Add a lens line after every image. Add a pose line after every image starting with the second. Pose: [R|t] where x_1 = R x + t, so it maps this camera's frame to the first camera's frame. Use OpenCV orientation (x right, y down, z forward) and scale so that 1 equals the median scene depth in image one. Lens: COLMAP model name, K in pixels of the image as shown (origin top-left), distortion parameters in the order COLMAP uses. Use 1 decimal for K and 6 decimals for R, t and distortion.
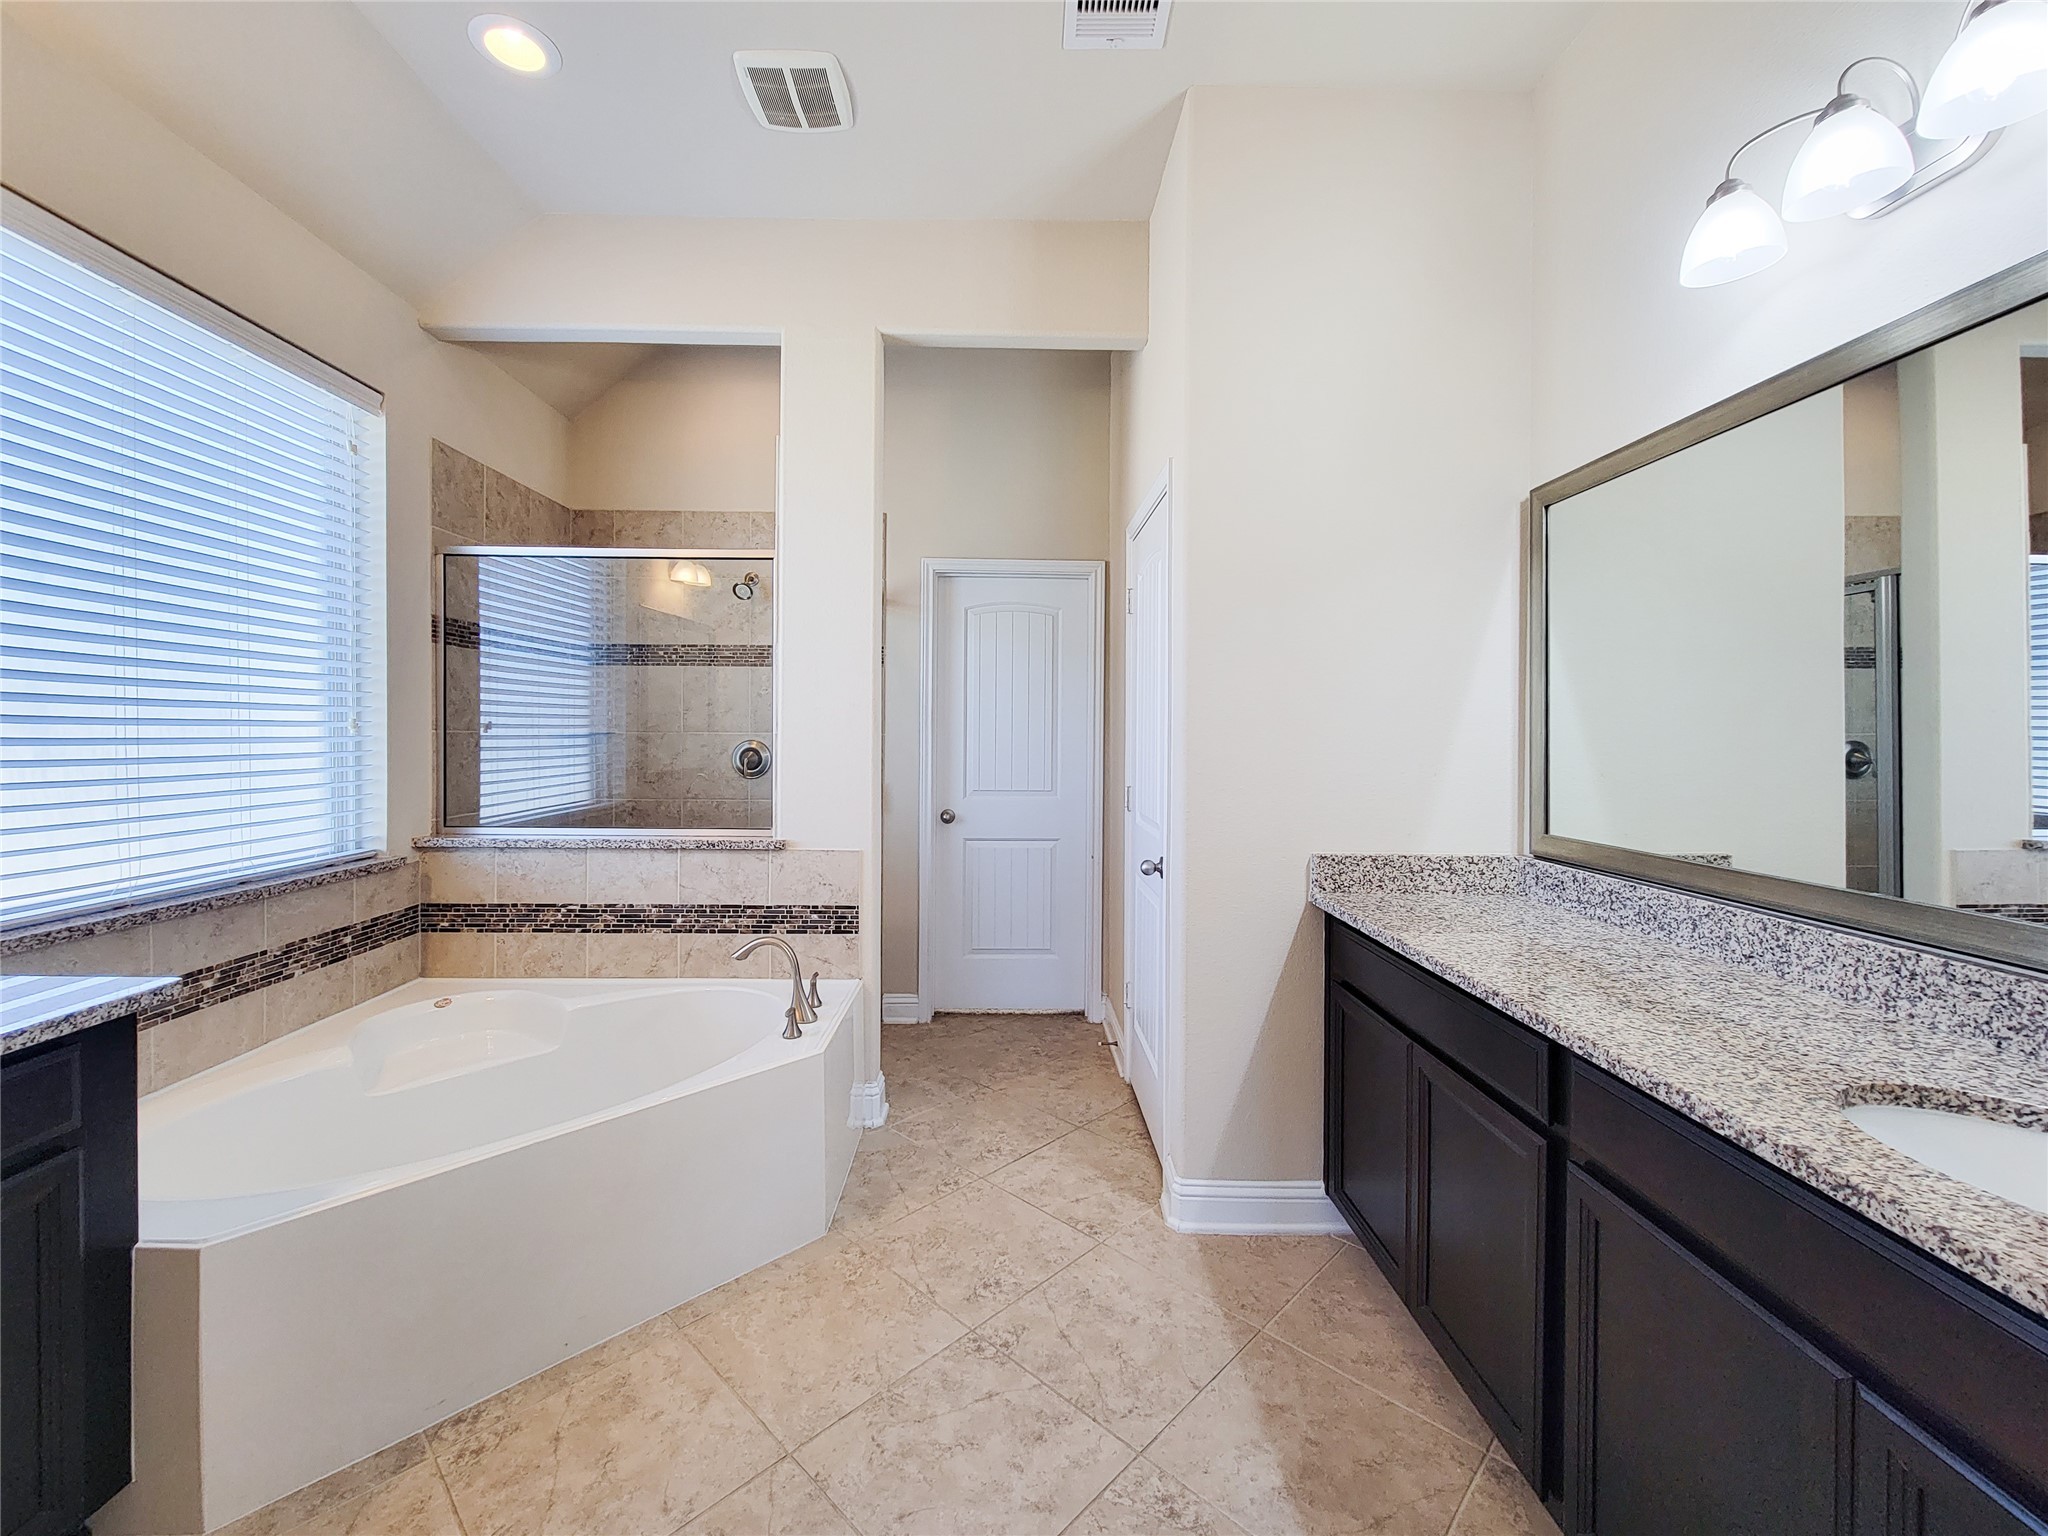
lens RADIAL K [[842.1, 0, 1010.0], [0, 842.1, 737.2], [0, 0, 1]] dist [0.005725, -0.003956]
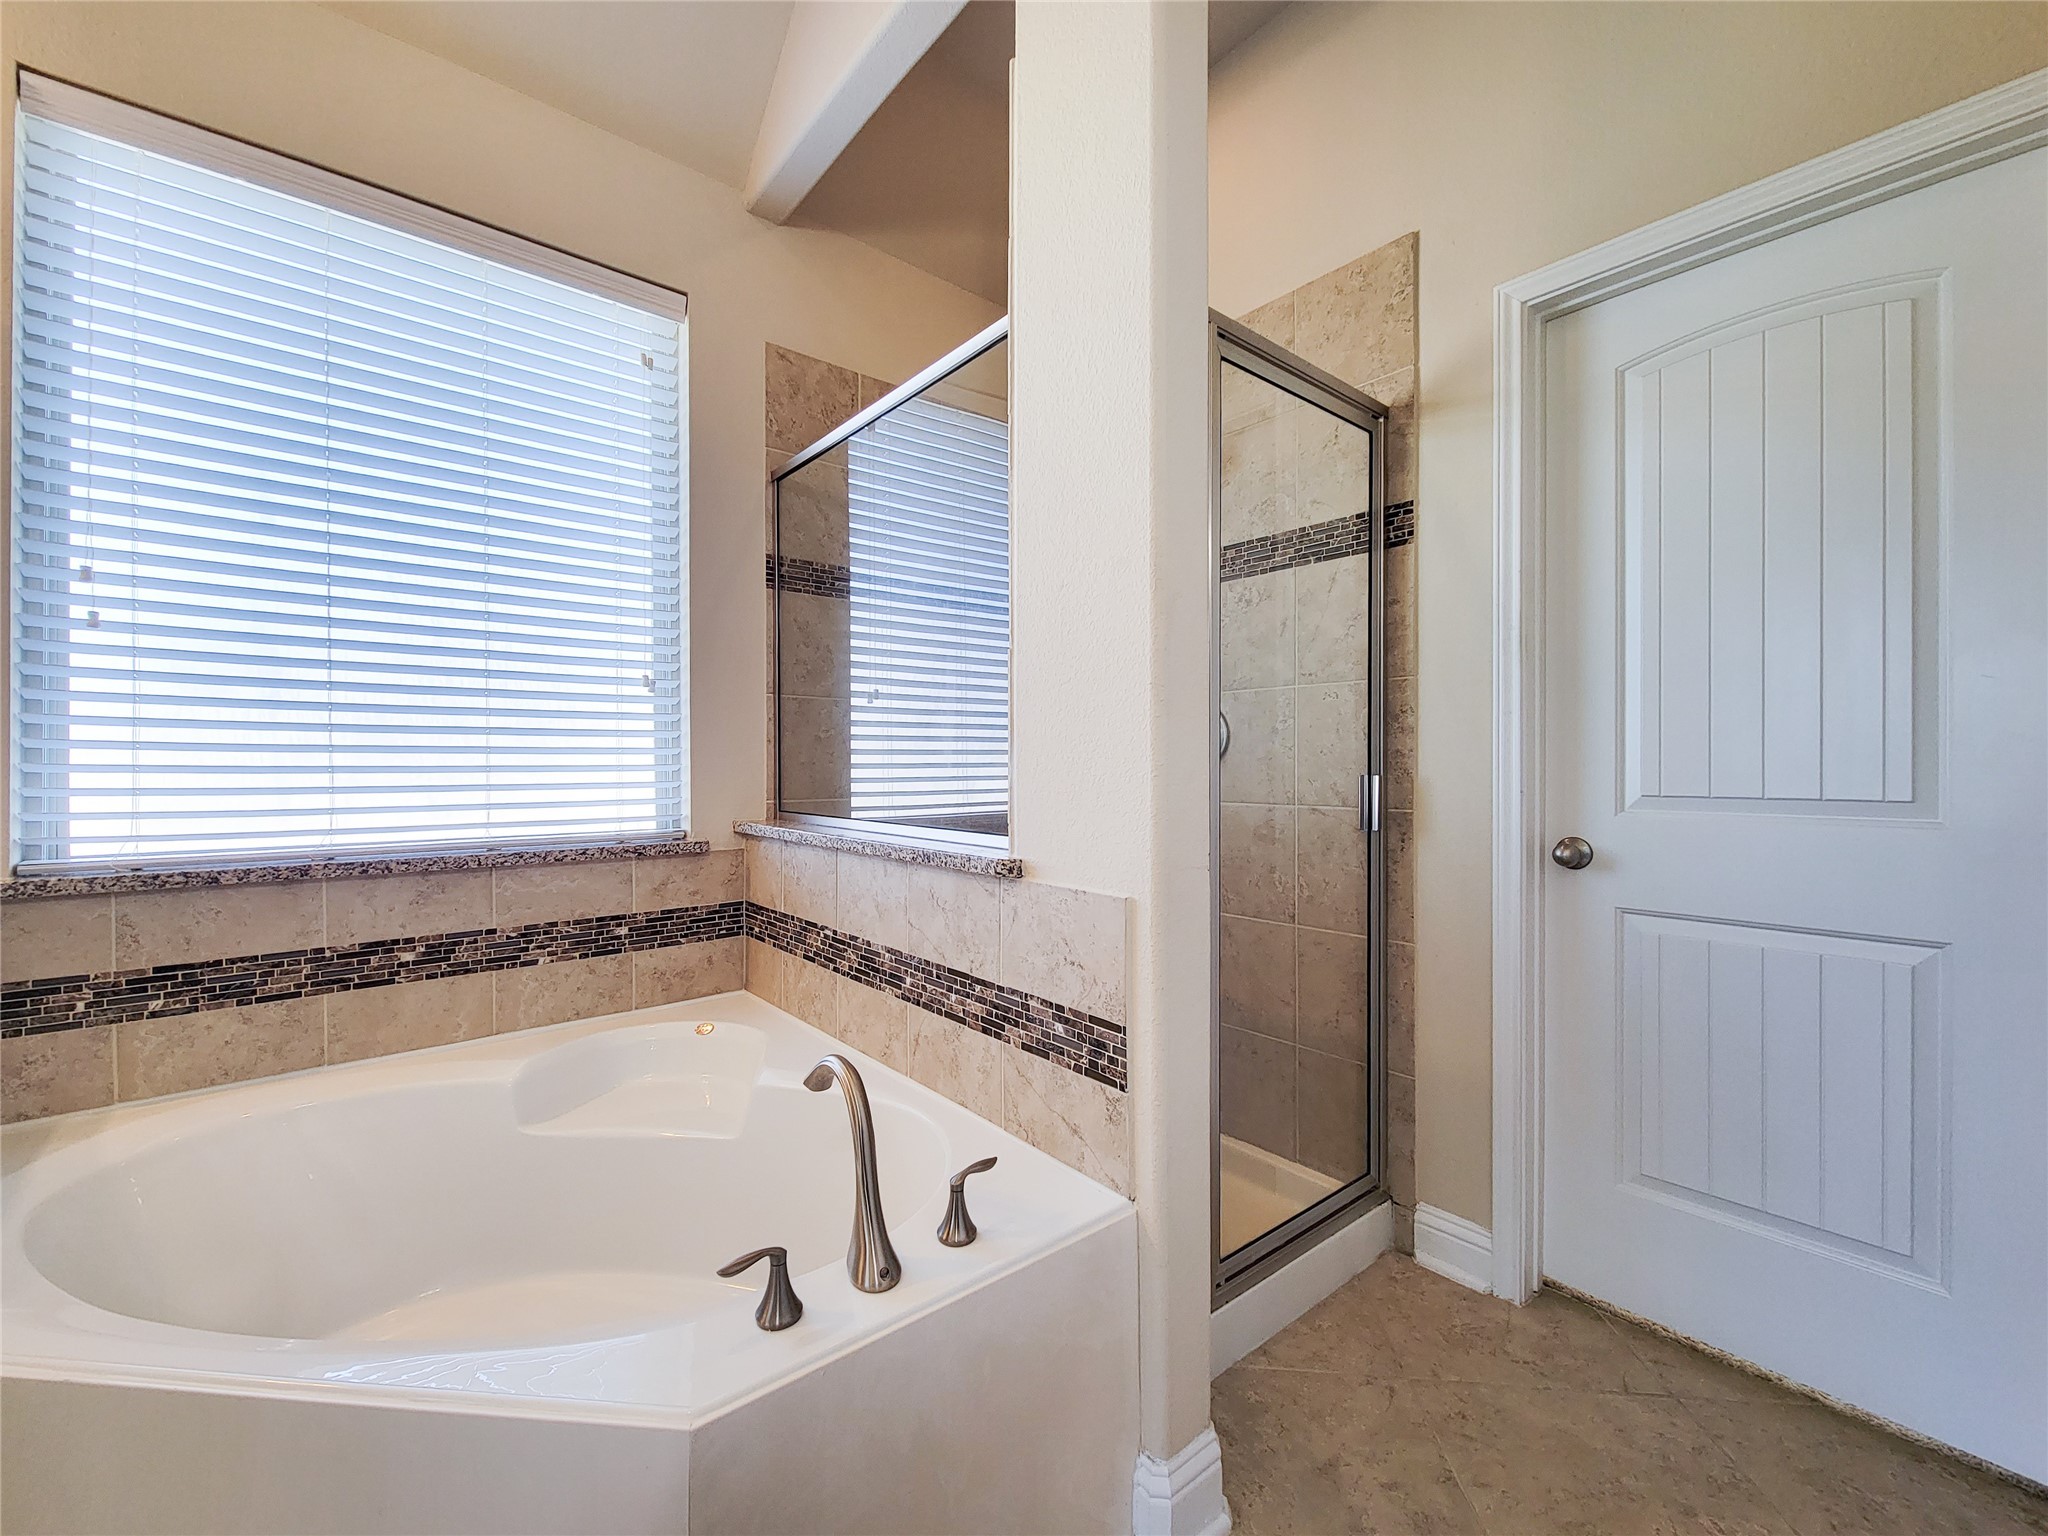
lens RADIAL K [[842.1, 0, 1018.5], [0, 842.1, 768.6], [0, 0, 1]] dist [0.005725, -0.003956]
pose [[0.632782, -0.003408, -0.774323, 0.118260], [0.001125, 0.999993, -0.003483, 0.070210], [0.774329, 0.001333, 0.632781, 0.687629]]
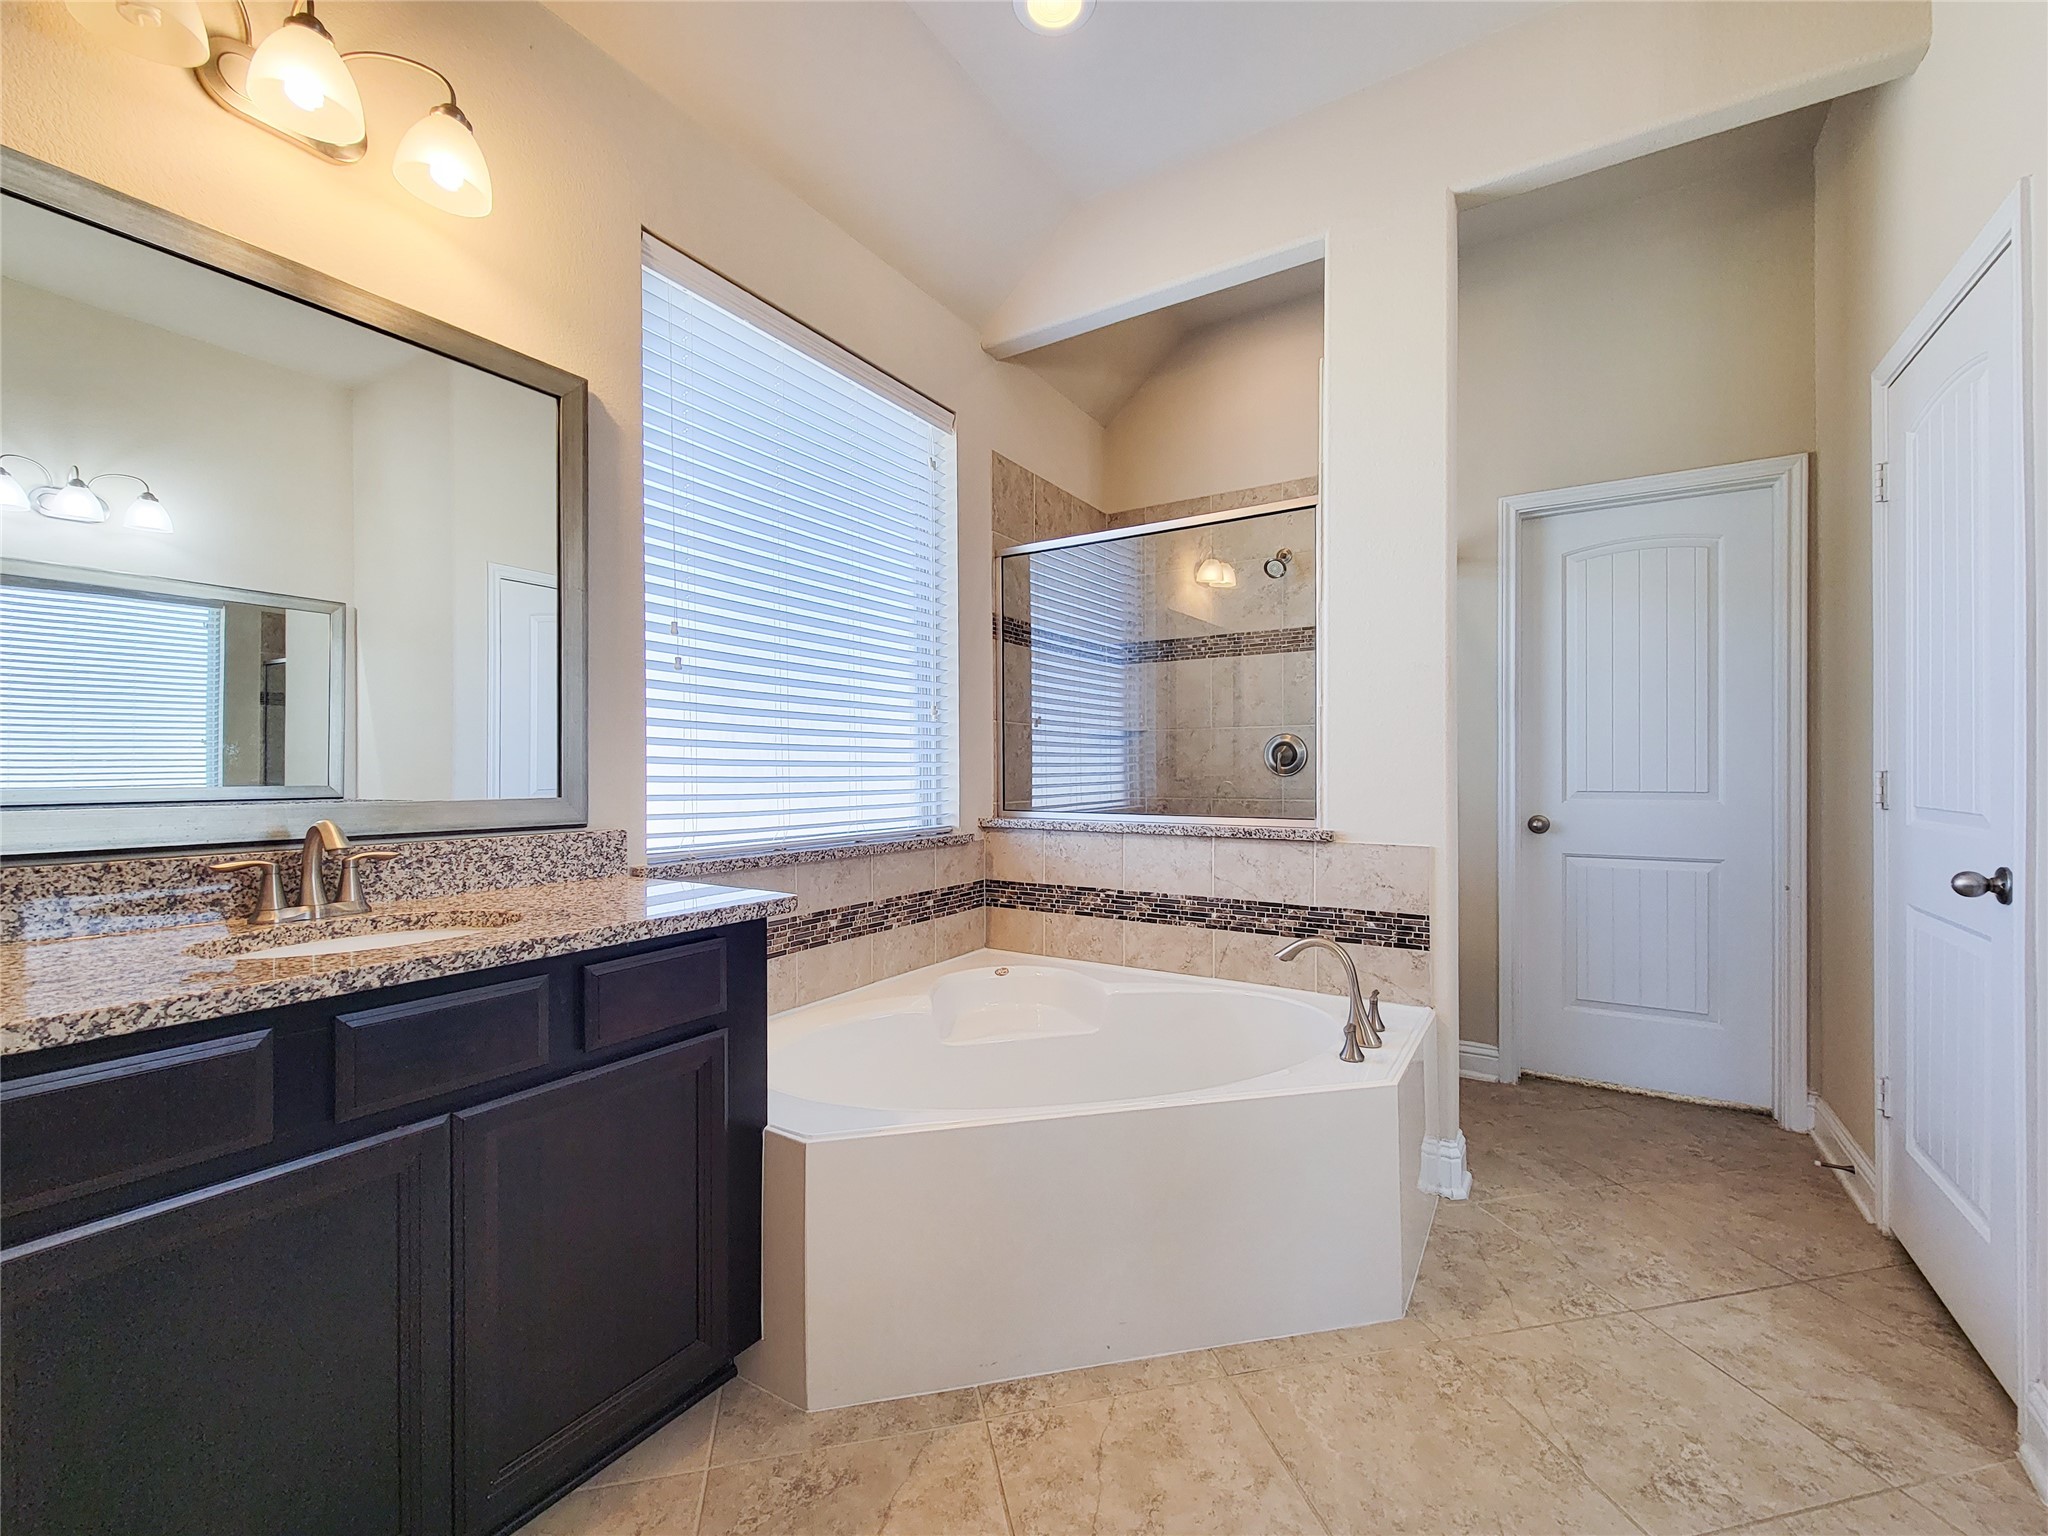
lens RADIAL K [[842.1, 0, 1025.5], [0, 842.1, 775.6], [0, 0, 1]] dist [0.005725, -0.003956]
pose [[0.838568, -0.006422, -0.544759, -0.064651], [0.005010, 0.999979, -0.004075, 0.068724], [0.544774, 0.000688, 0.838583, 0.120337]]
